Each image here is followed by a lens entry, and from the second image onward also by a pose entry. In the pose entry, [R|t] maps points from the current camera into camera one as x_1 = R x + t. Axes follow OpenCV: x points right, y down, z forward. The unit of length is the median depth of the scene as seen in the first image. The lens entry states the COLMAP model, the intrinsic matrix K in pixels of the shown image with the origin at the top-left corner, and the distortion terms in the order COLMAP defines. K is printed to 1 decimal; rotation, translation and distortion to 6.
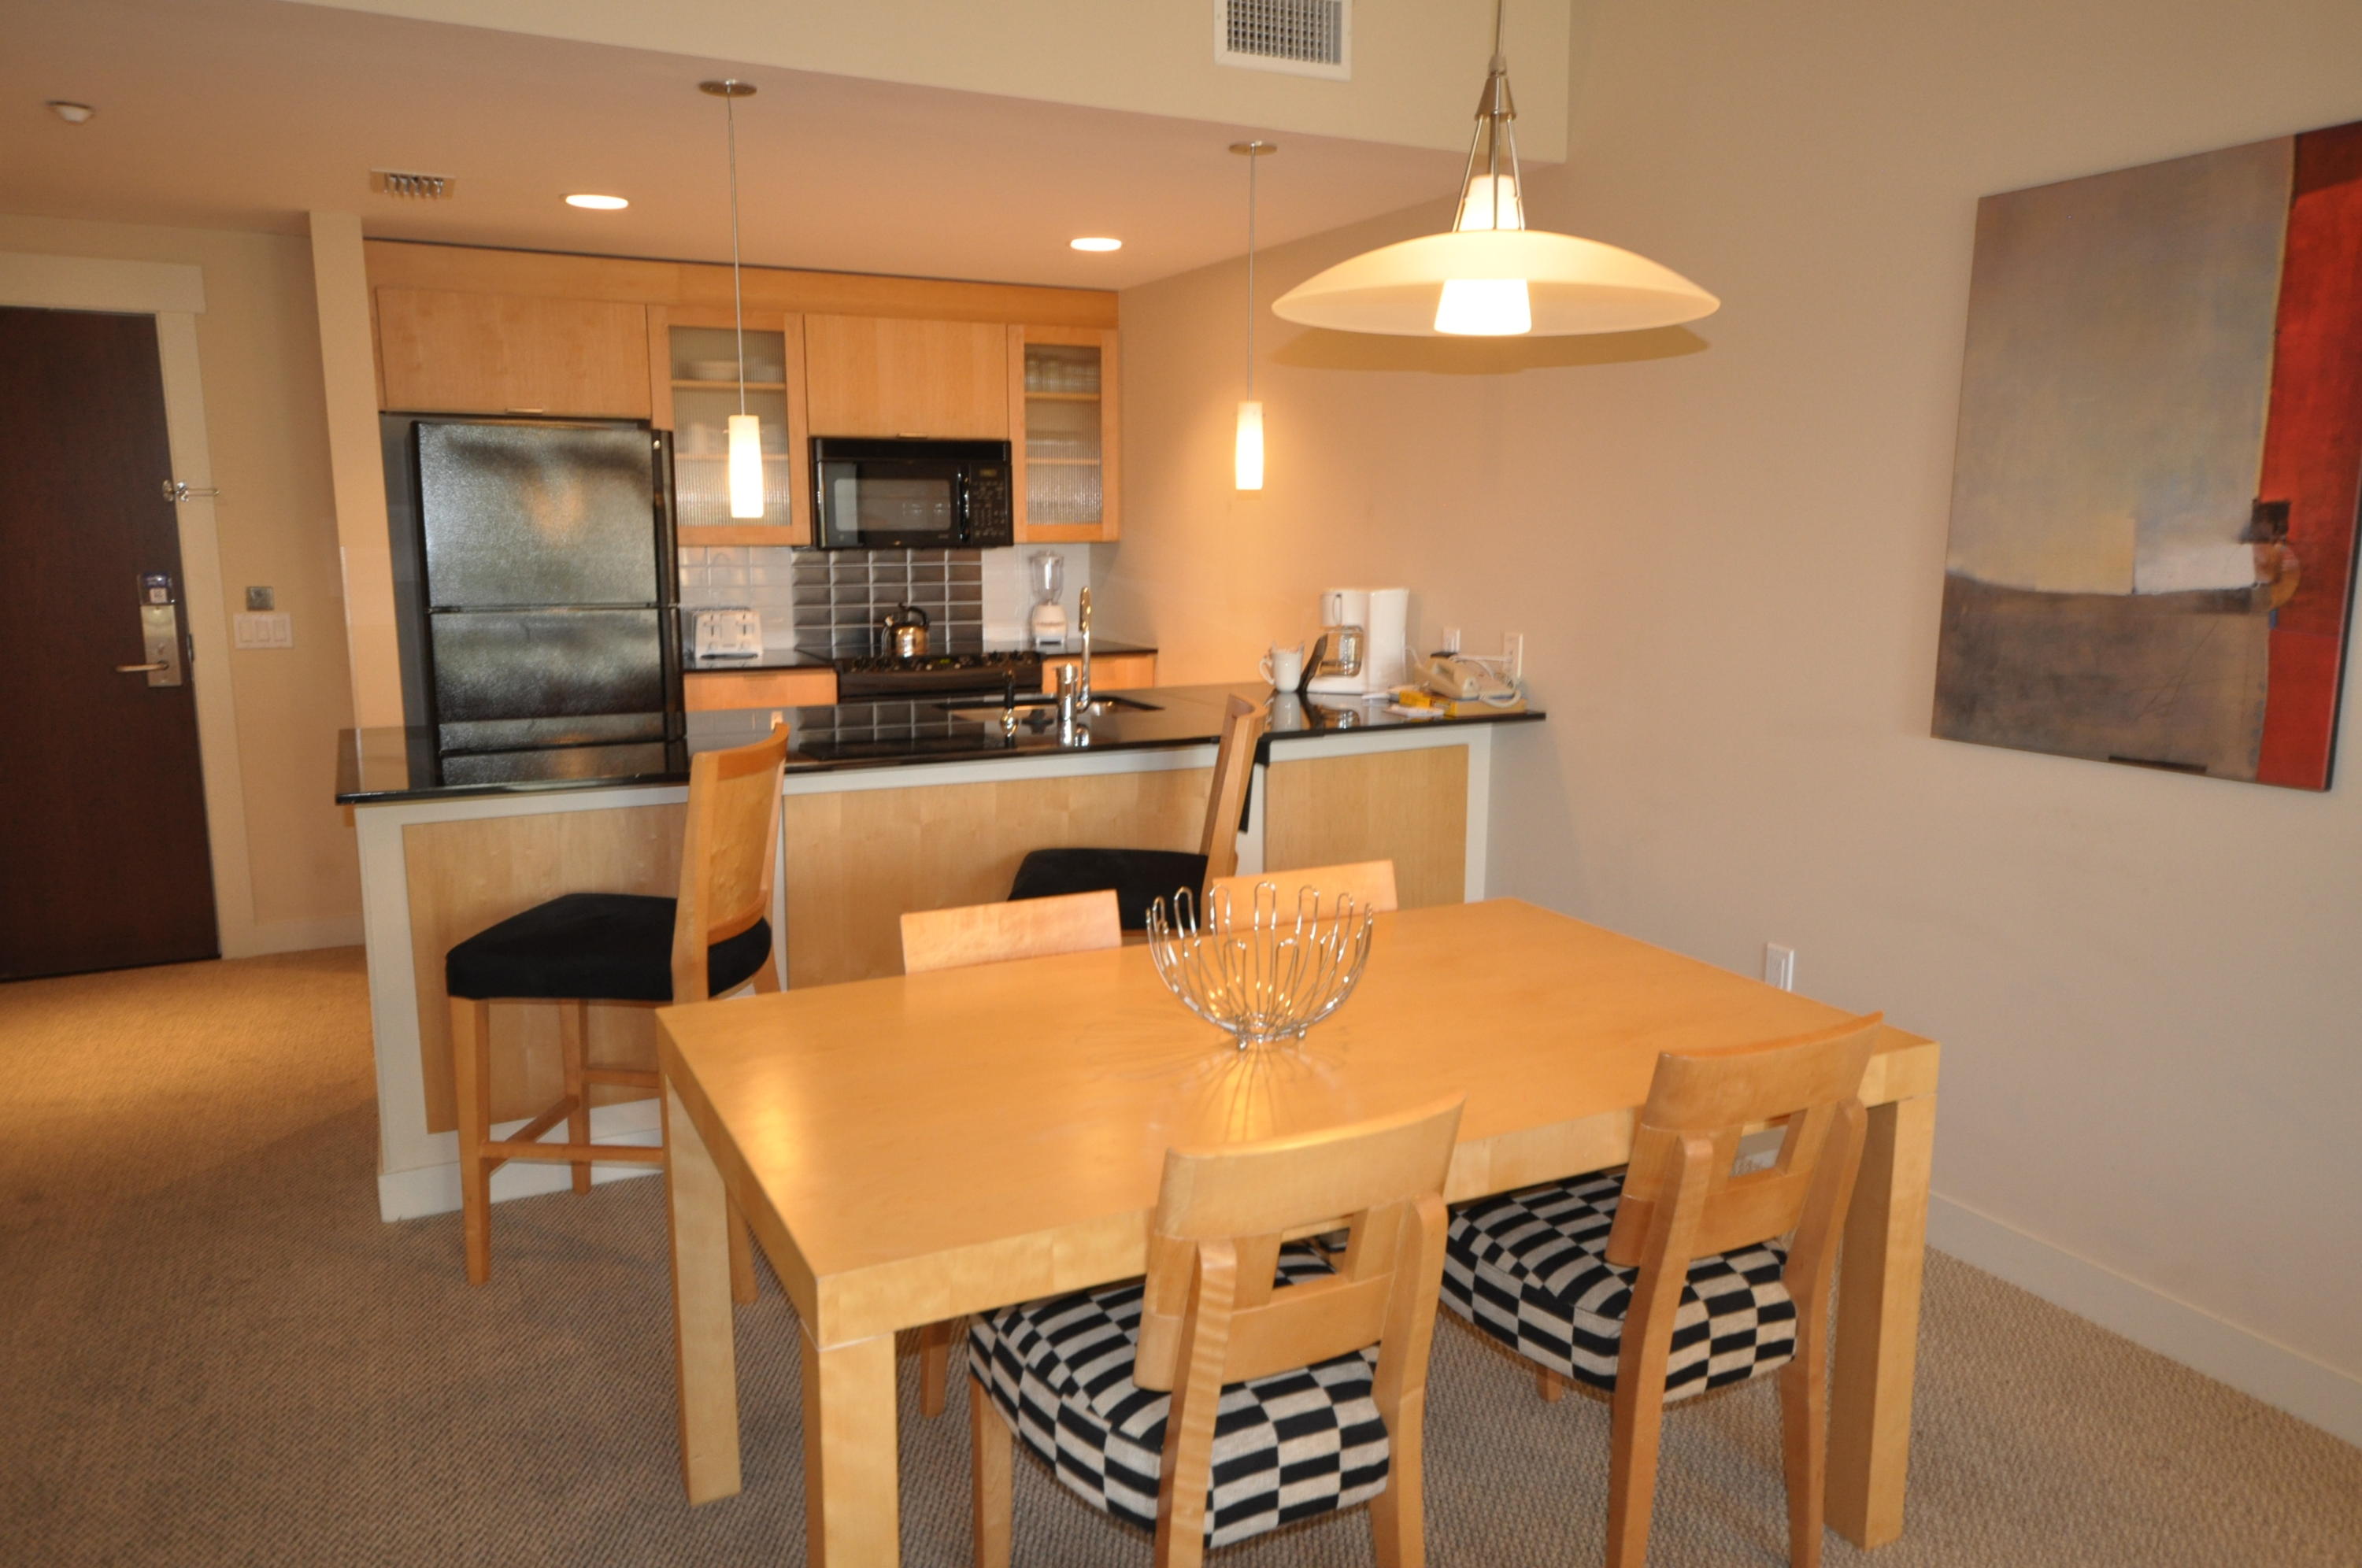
lens RADIAL K [[1604.2, 0, 1181.0], [0, 1604.2, 784.0], [0, 0, 1]] dist [0.019310, 0.000147]
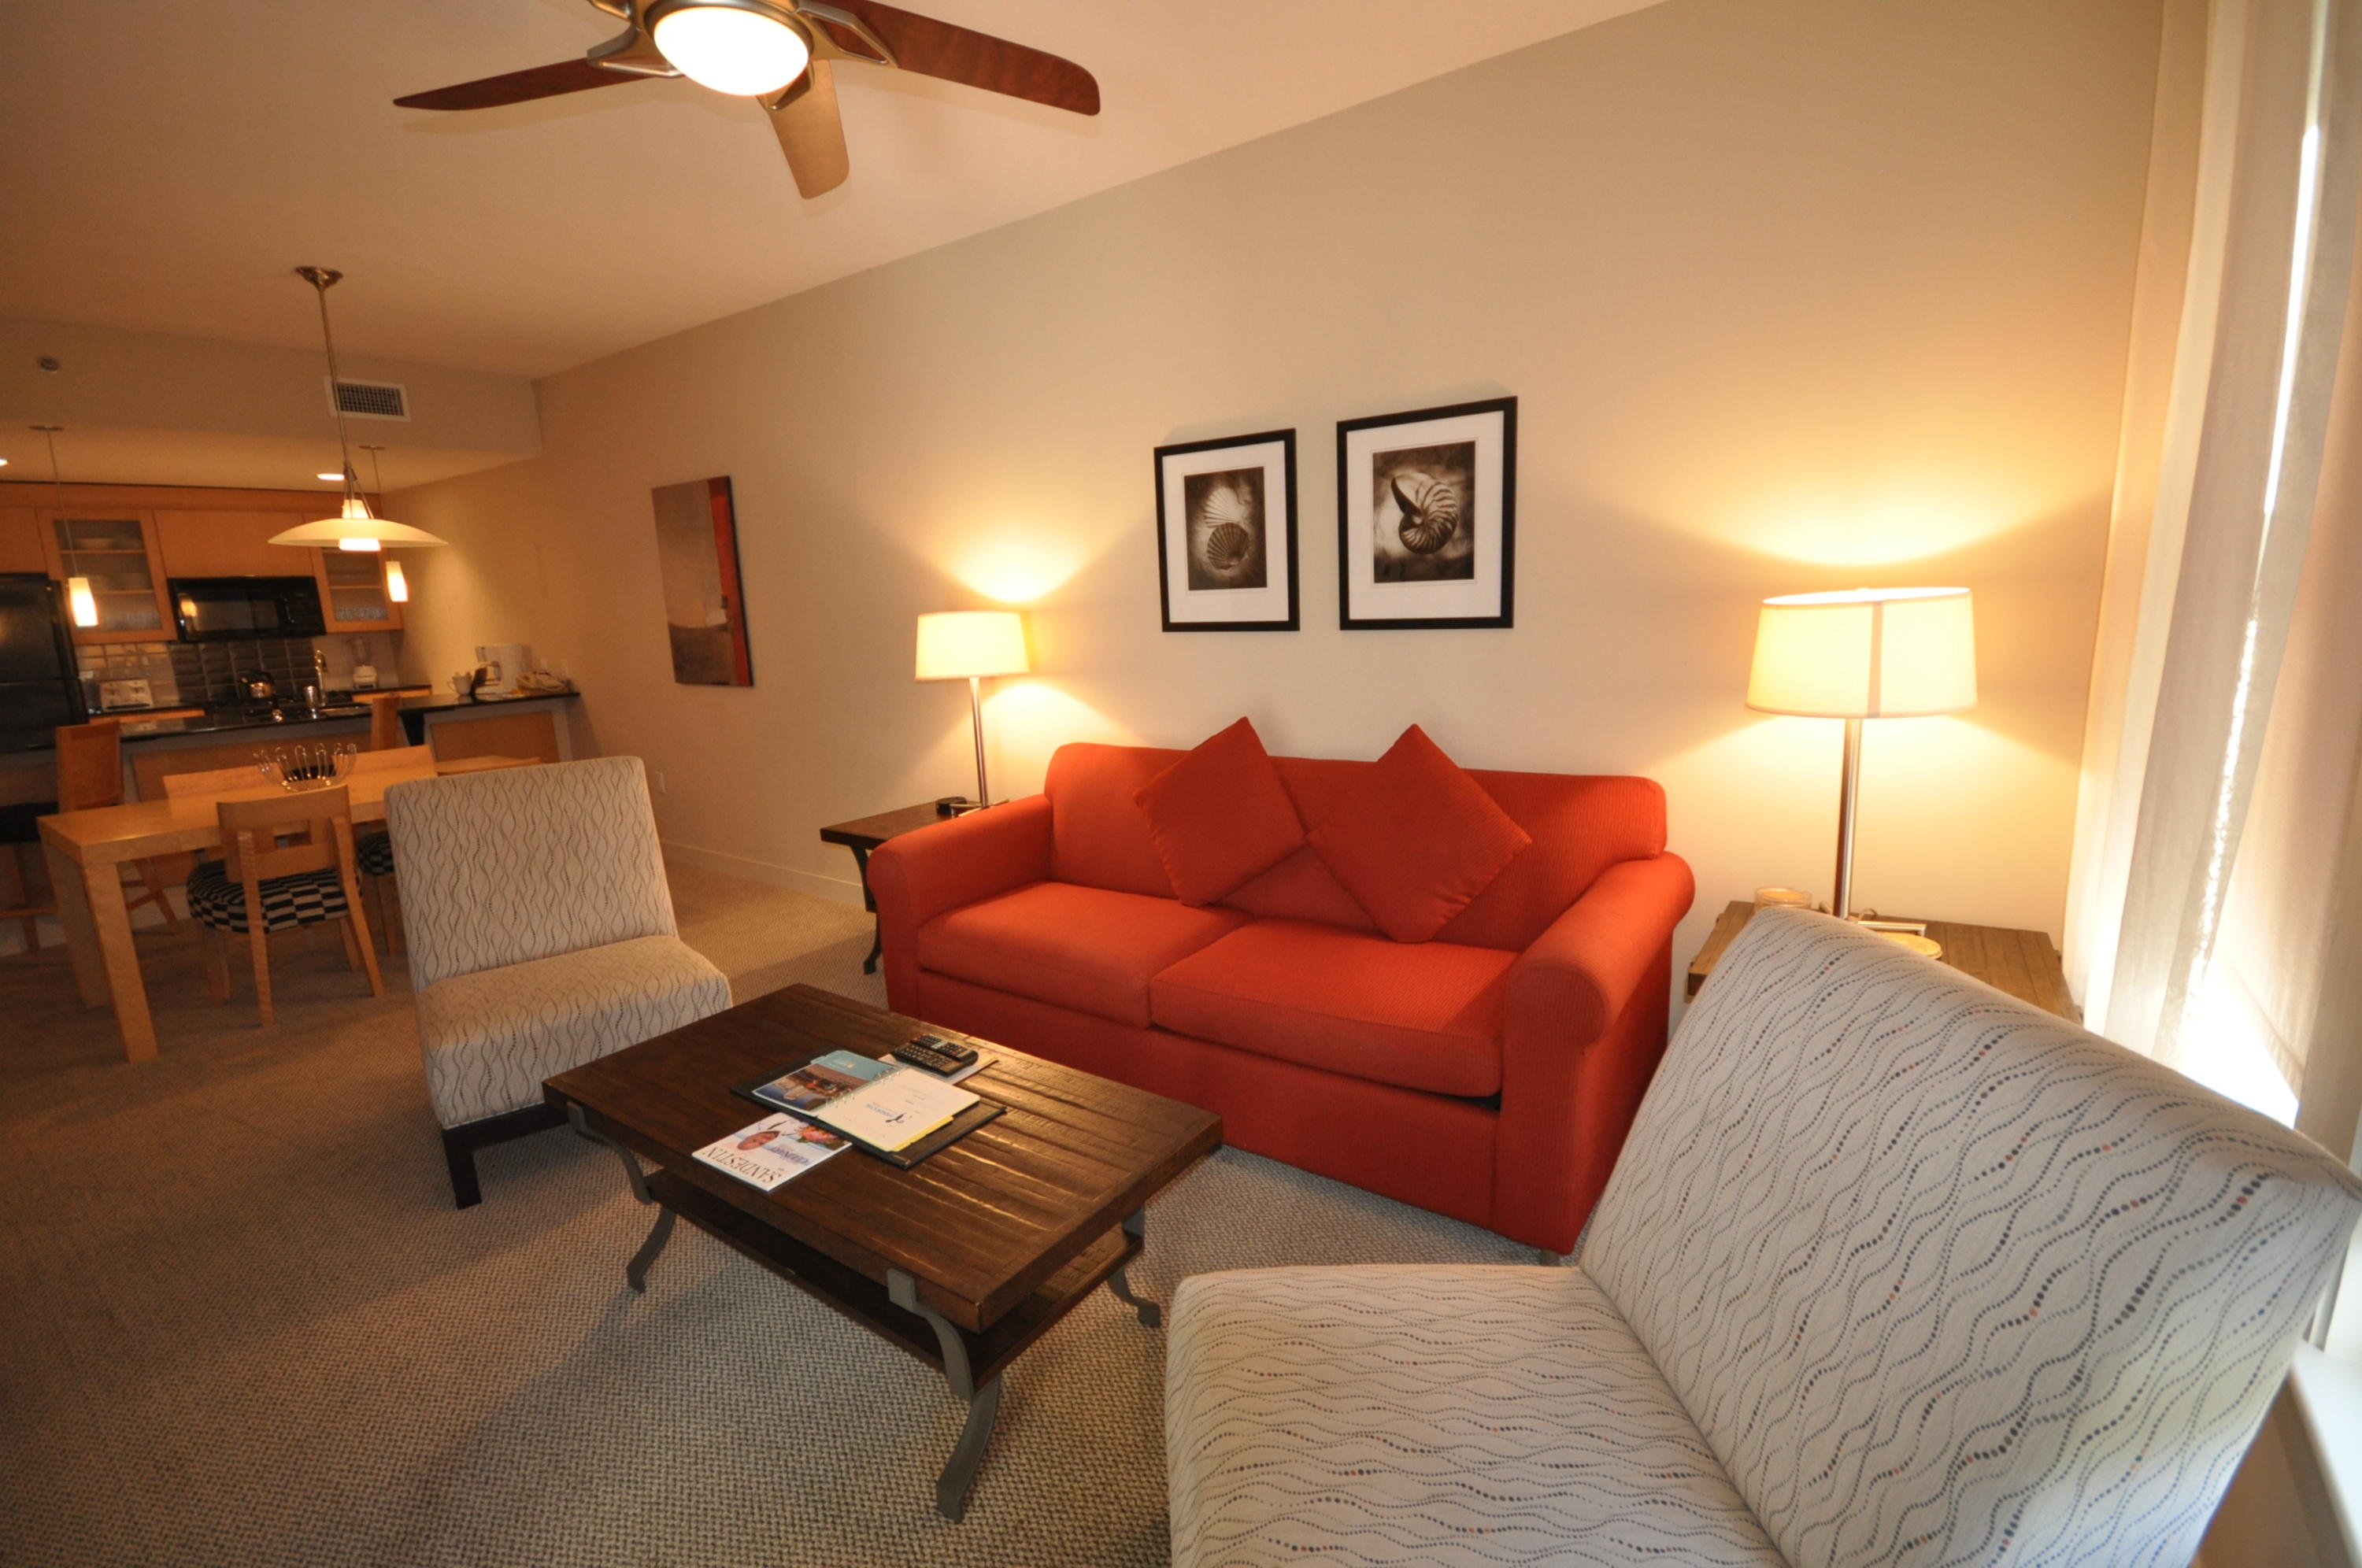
lens RADIAL K [[1039.5, 0, 1178.9], [0, 1039.5, 788.7], [0, 0, 1]] dist [0.020340, -0.015850]
pose [[0.892438, -0.117710, 0.435545, 0.257078], [0.112906, 0.992917, 0.037000, 0.105835], [-0.436815, 0.016155, 0.899406, -0.567670]]
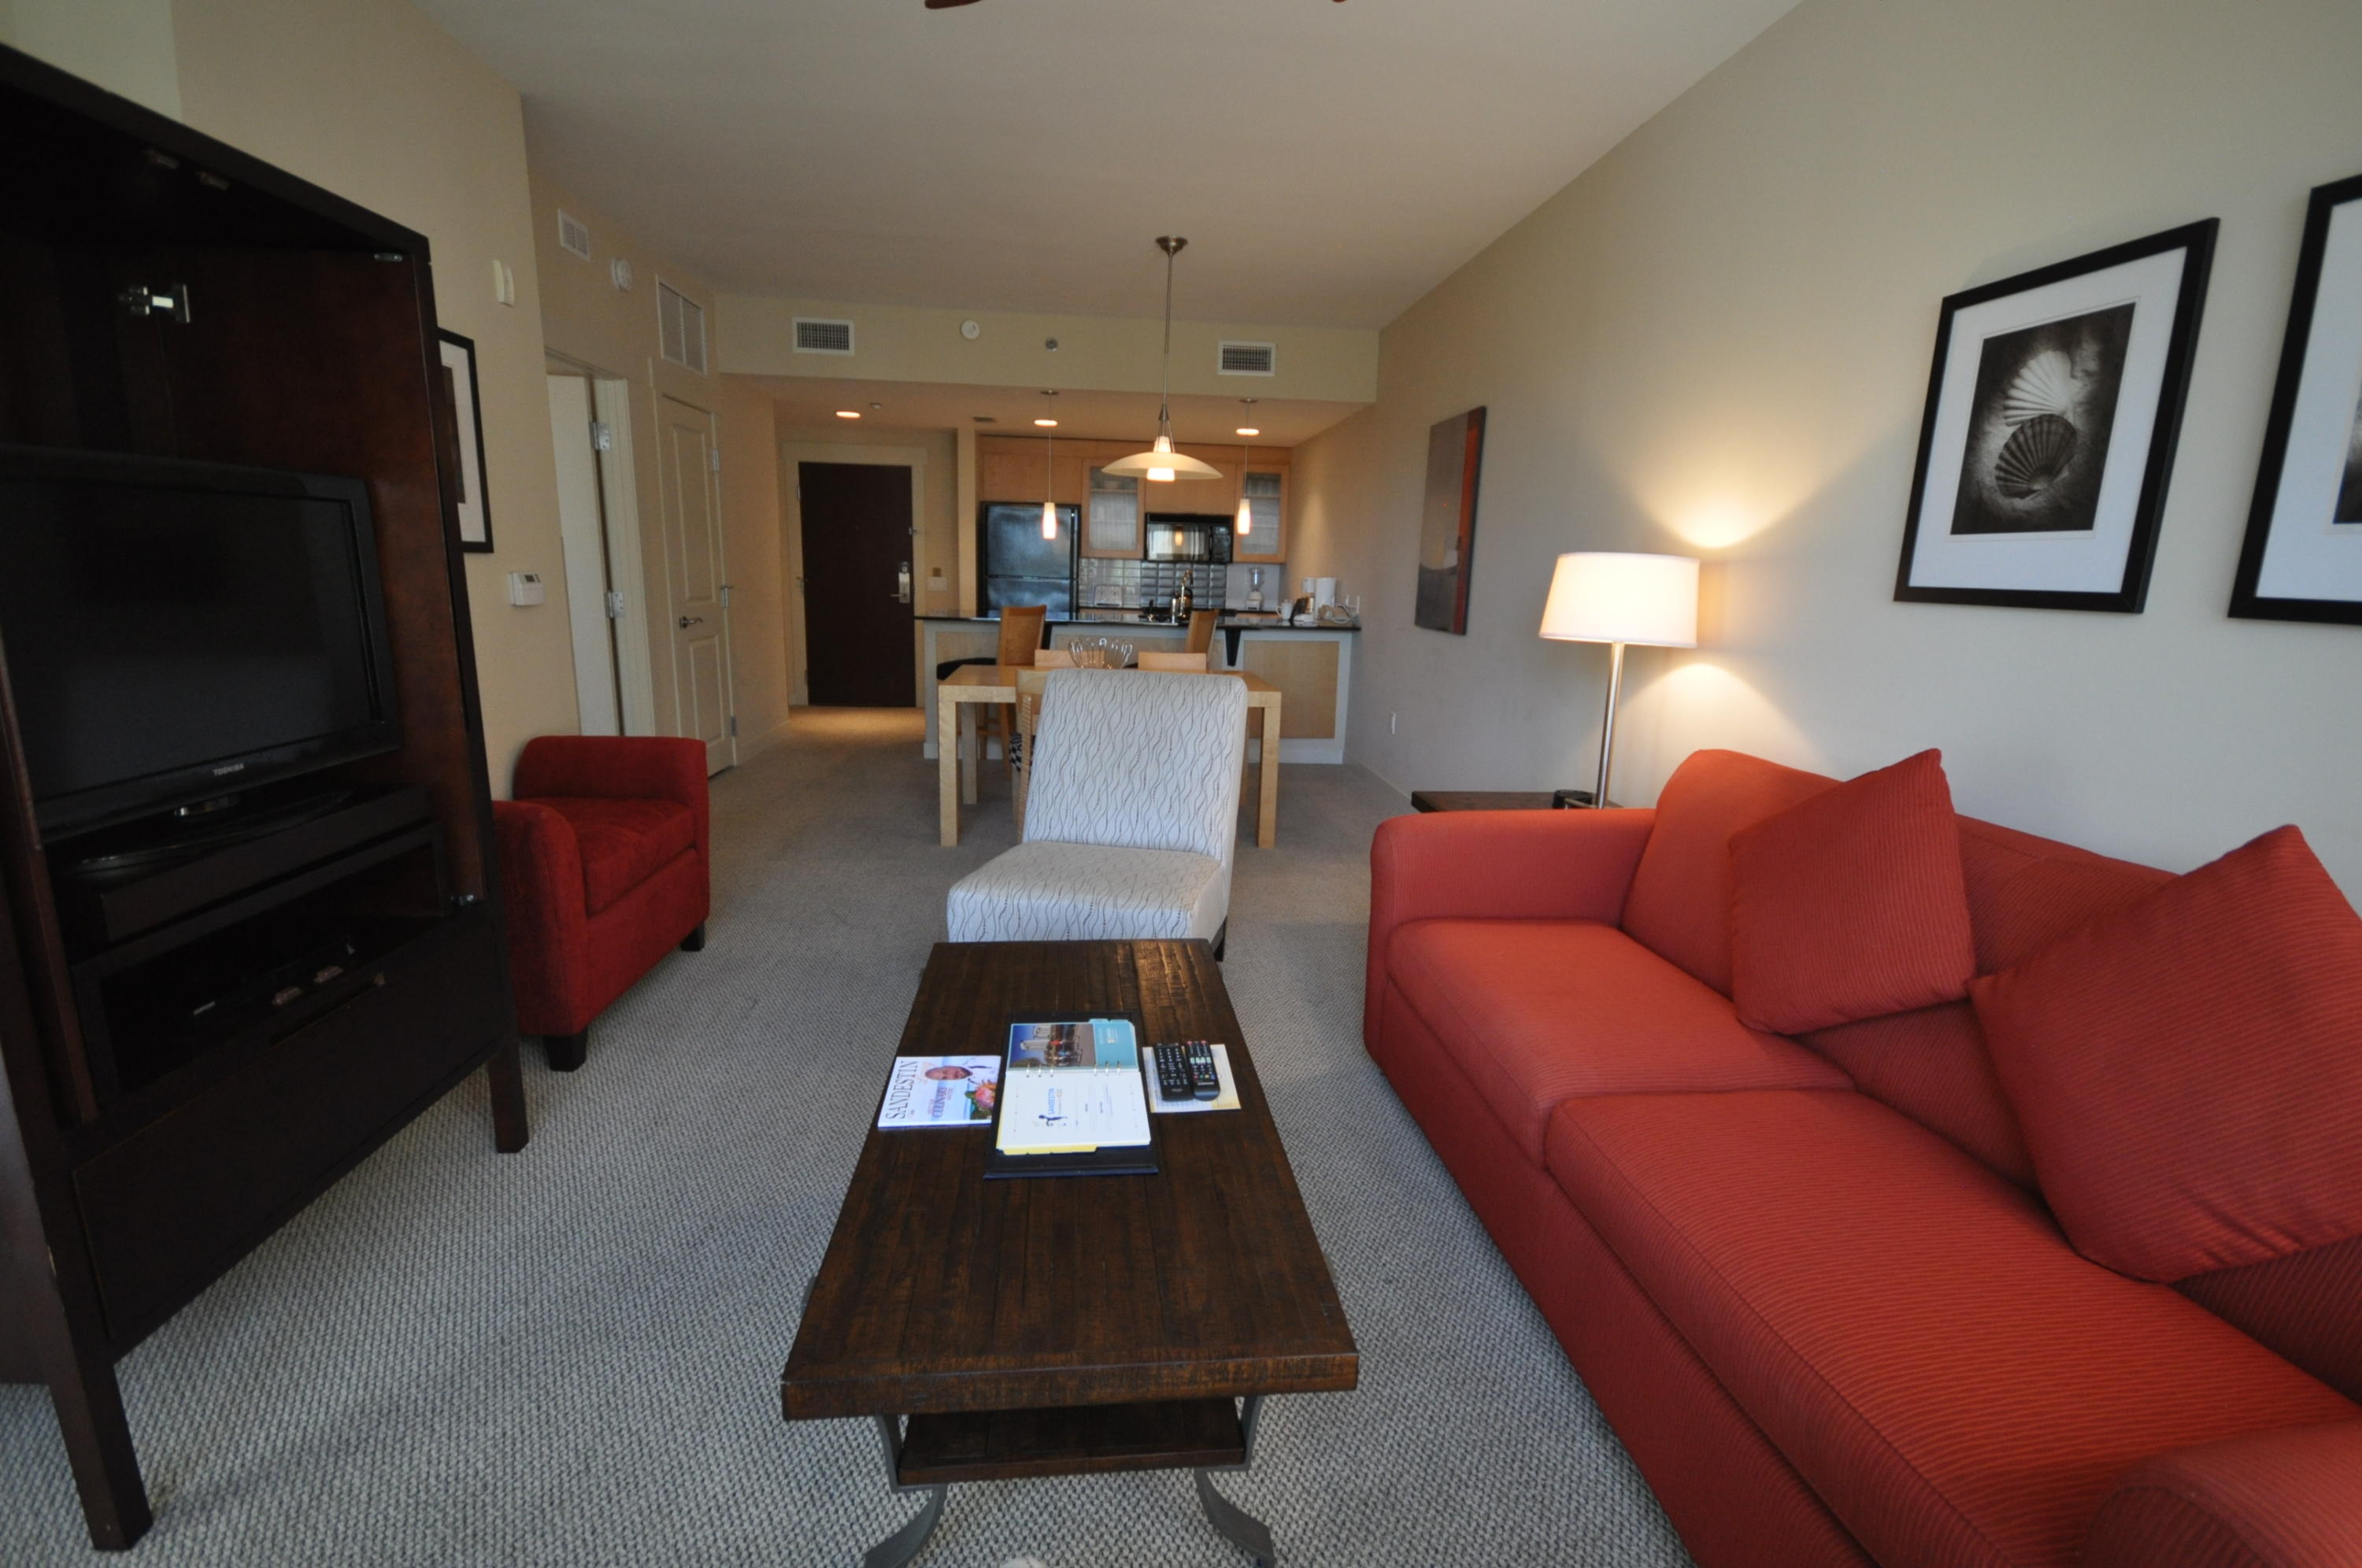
lens RADIAL K [[1039.5, 0, 1178.9], [0, 1039.5, 788.7], [0, 0, 1]] dist [0.020340, -0.015850]
pose [[0.926990, 0.105005, -0.360088, 0.448775], [-0.091194, 0.994303, 0.055183, 0.107834], [0.363831, -0.018316, 0.931285, -0.459212]]
